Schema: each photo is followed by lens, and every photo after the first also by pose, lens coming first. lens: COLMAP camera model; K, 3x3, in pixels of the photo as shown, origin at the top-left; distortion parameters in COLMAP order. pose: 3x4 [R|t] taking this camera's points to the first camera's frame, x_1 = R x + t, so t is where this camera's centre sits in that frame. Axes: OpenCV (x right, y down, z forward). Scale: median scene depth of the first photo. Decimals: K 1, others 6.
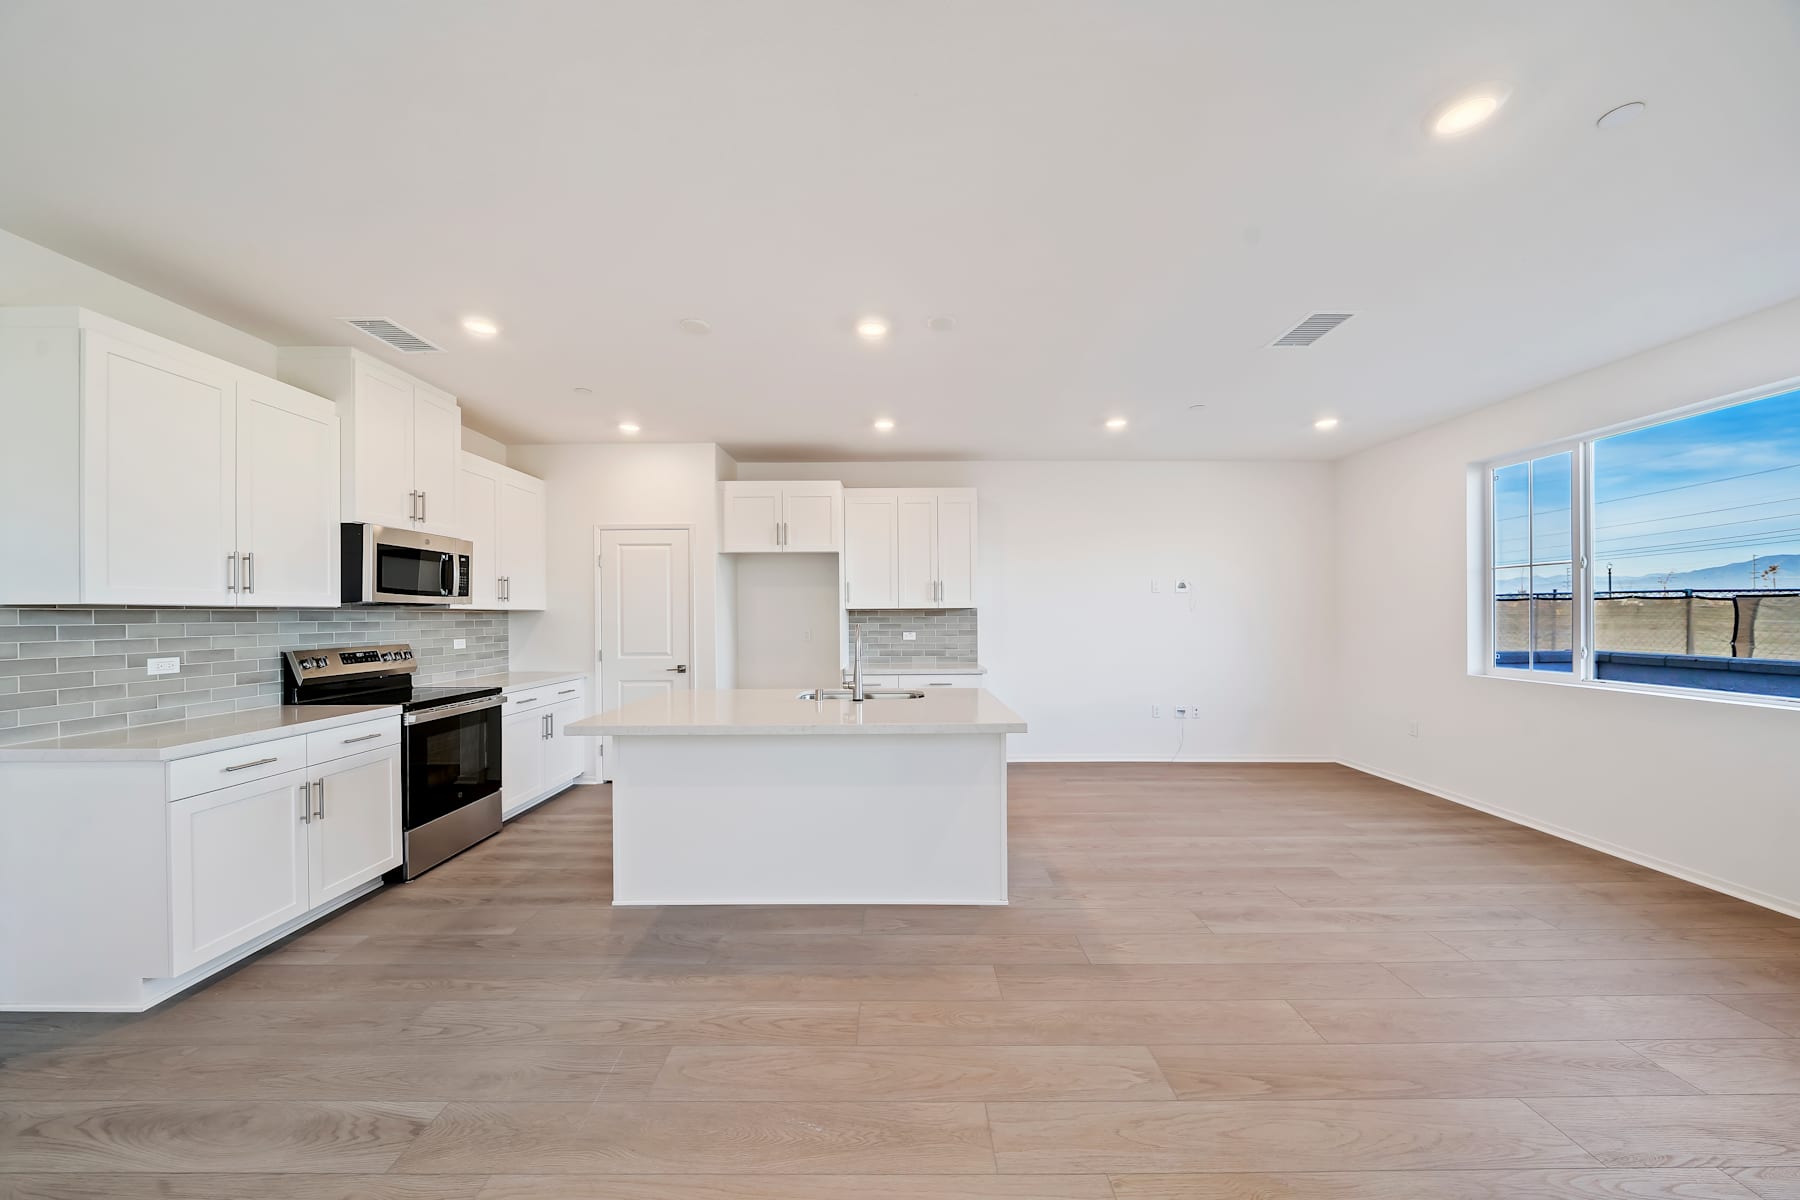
lens RADIAL K [[621.9, 0, 891.2], [0, 621.9, 614.9], [0, 0, 1]] dist [-0.009048, -0.000024]
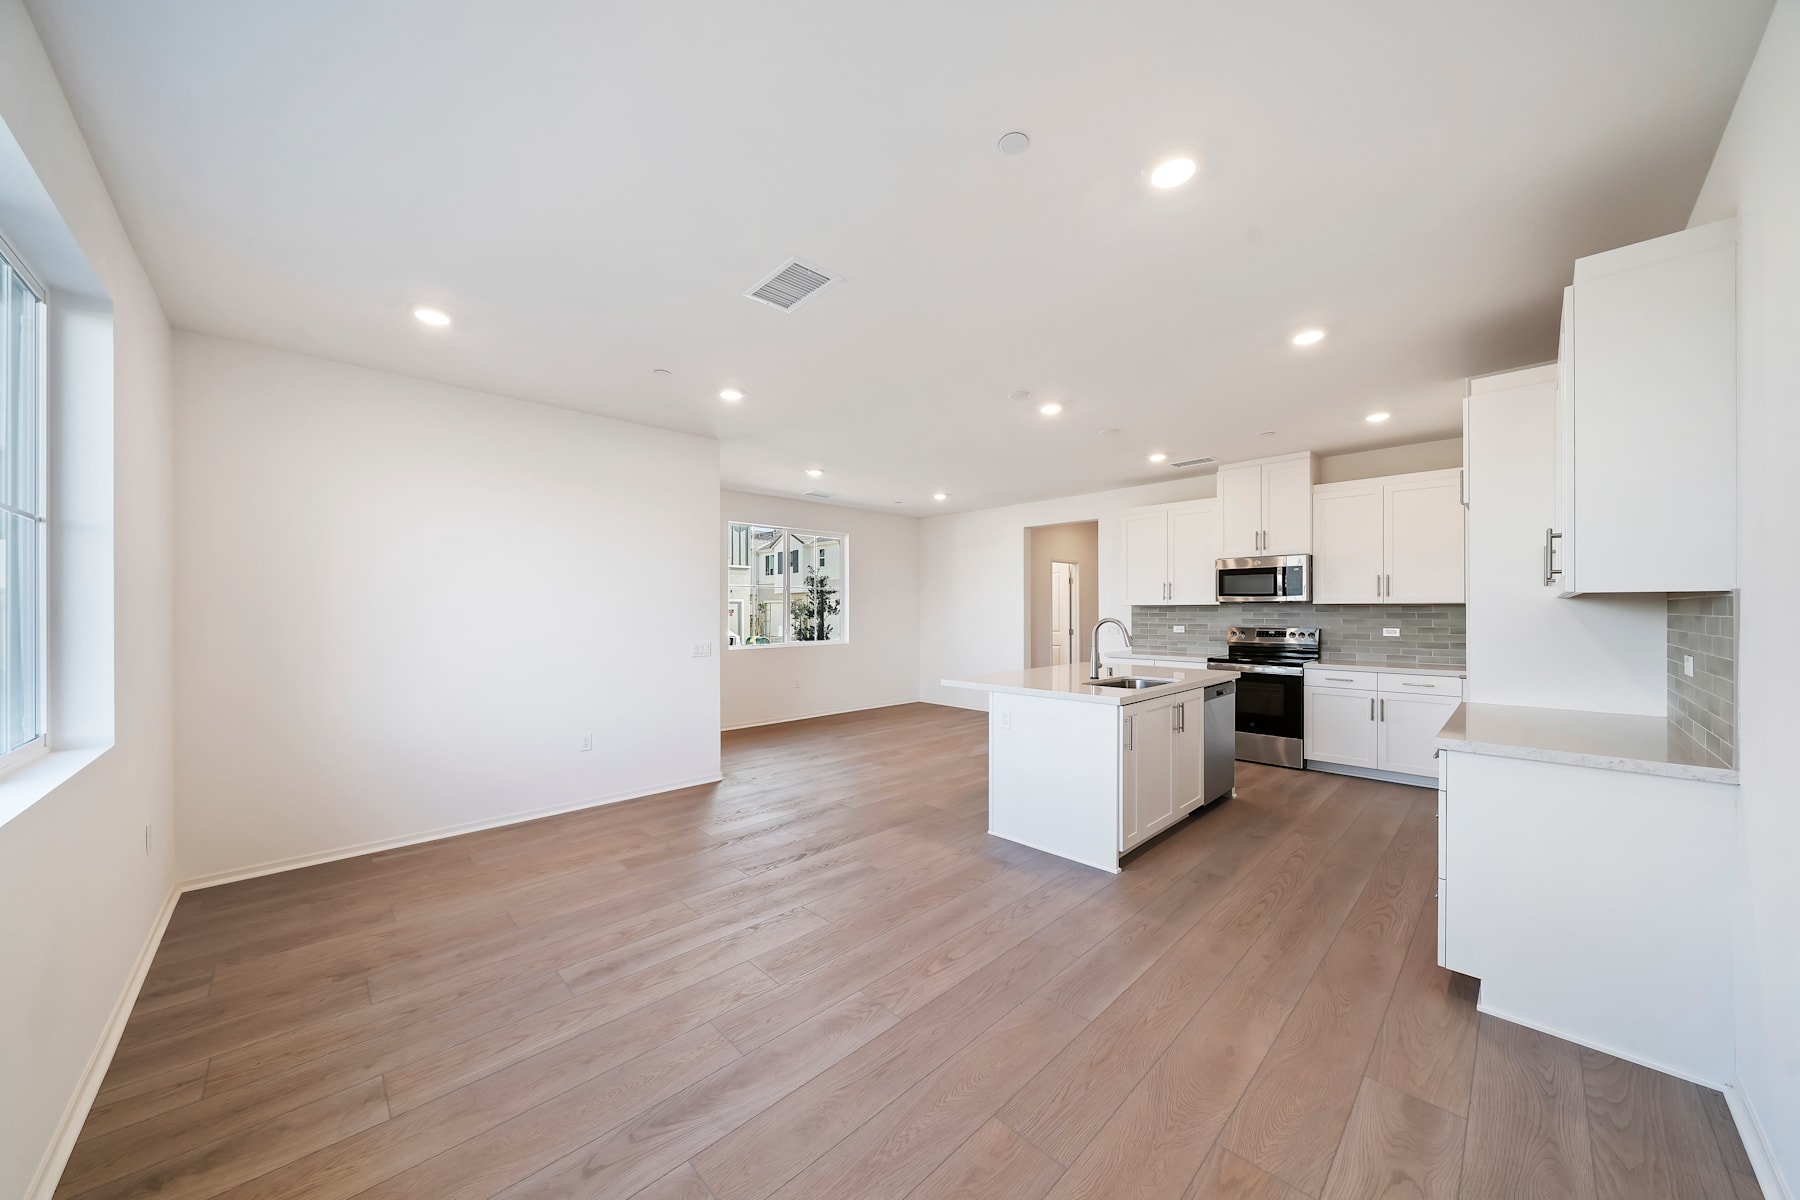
lens RADIAL K [[621.9, 0, 897.9], [0, 621.9, 605.7], [0, 0, 1]] dist [-0.009048, -0.000024]
pose [[-0.716022, 0.000348, -0.698077, 0.918301], [0.005842, 0.999968, -0.005493, -0.003421], [0.698053, -0.008011, -0.716001, 1.340426]]
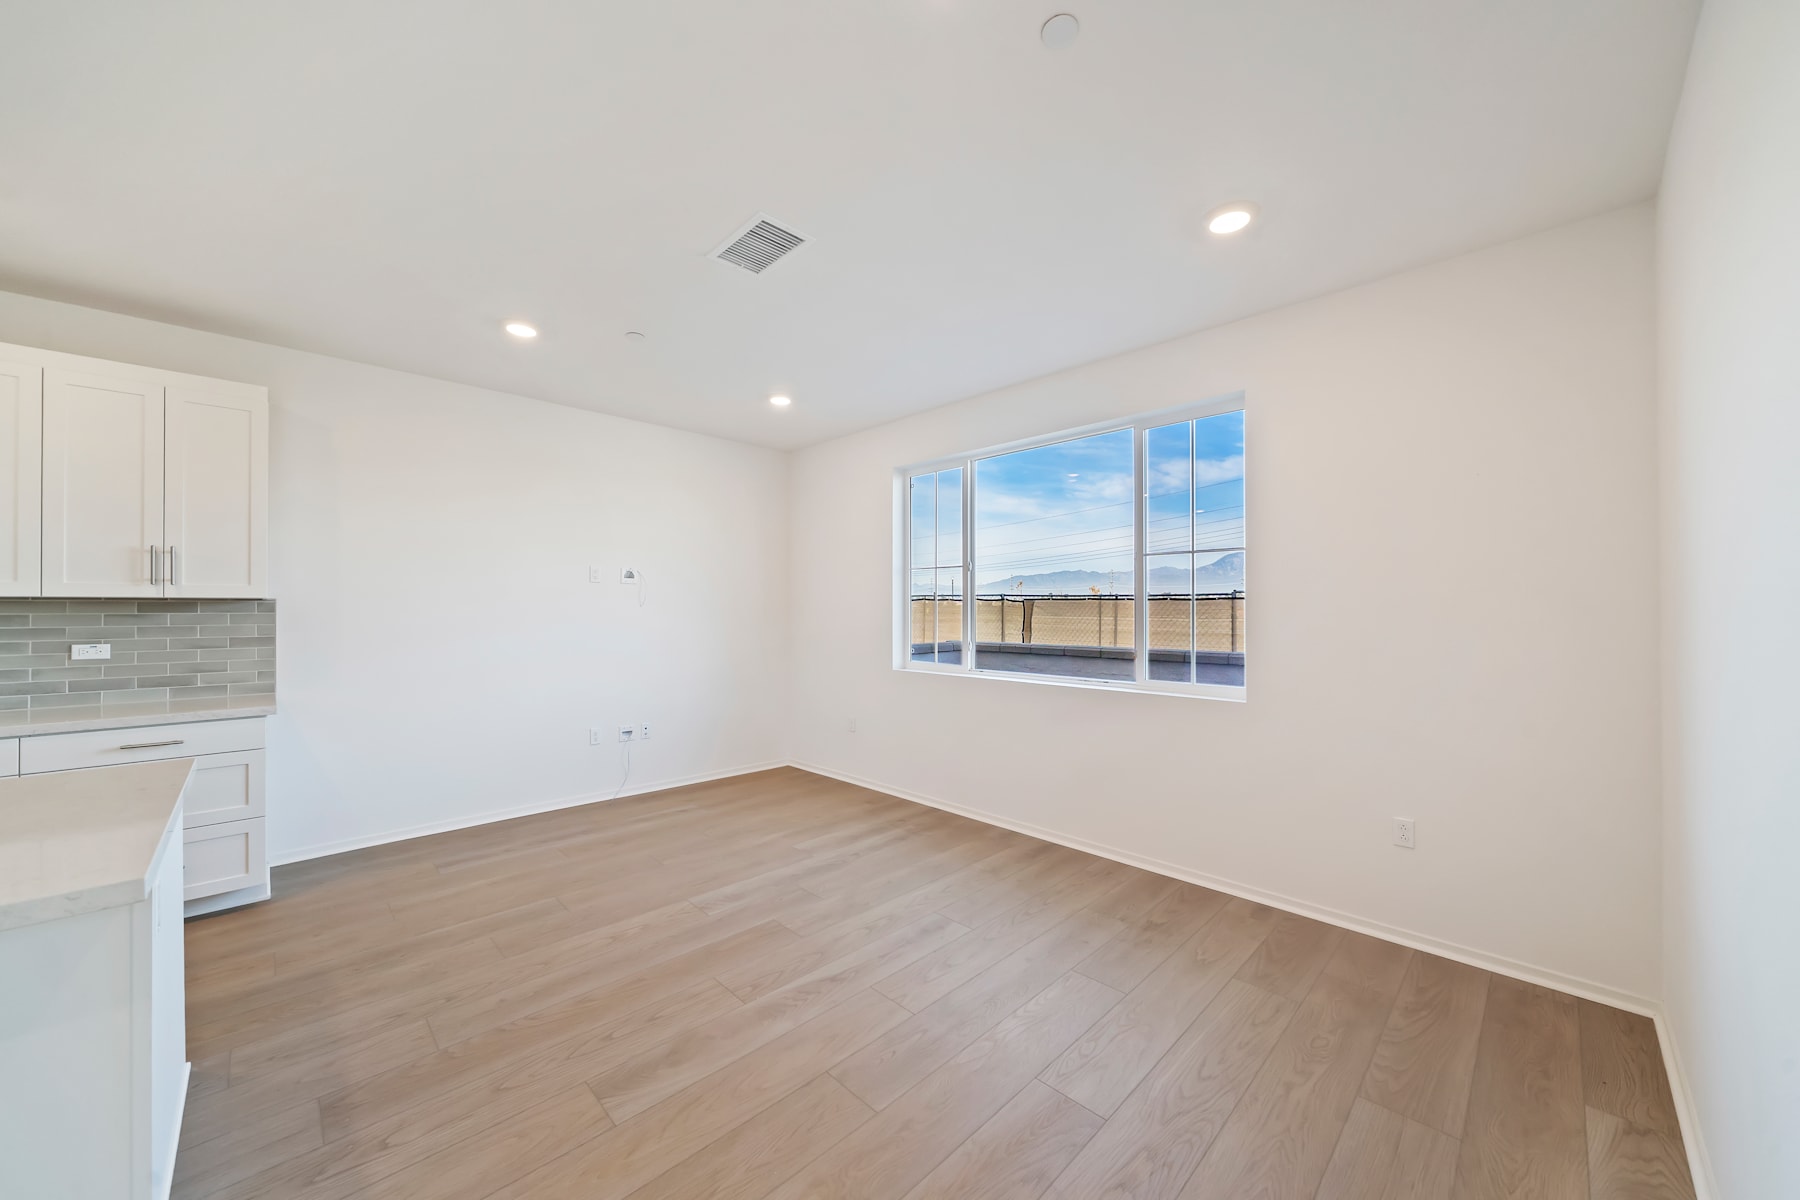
lens RADIAL K [[621.9, 0, 889.1], [0, 621.9, 605.7], [0, 0, 1]] dist [-0.009048, -0.000024]
pose [[0.715781, 0.009730, 0.698257, 0.195952], [-0.002448, 0.999932, -0.011424, 0.000794], [-0.698321, 0.006467, 0.715756, 0.253333]]
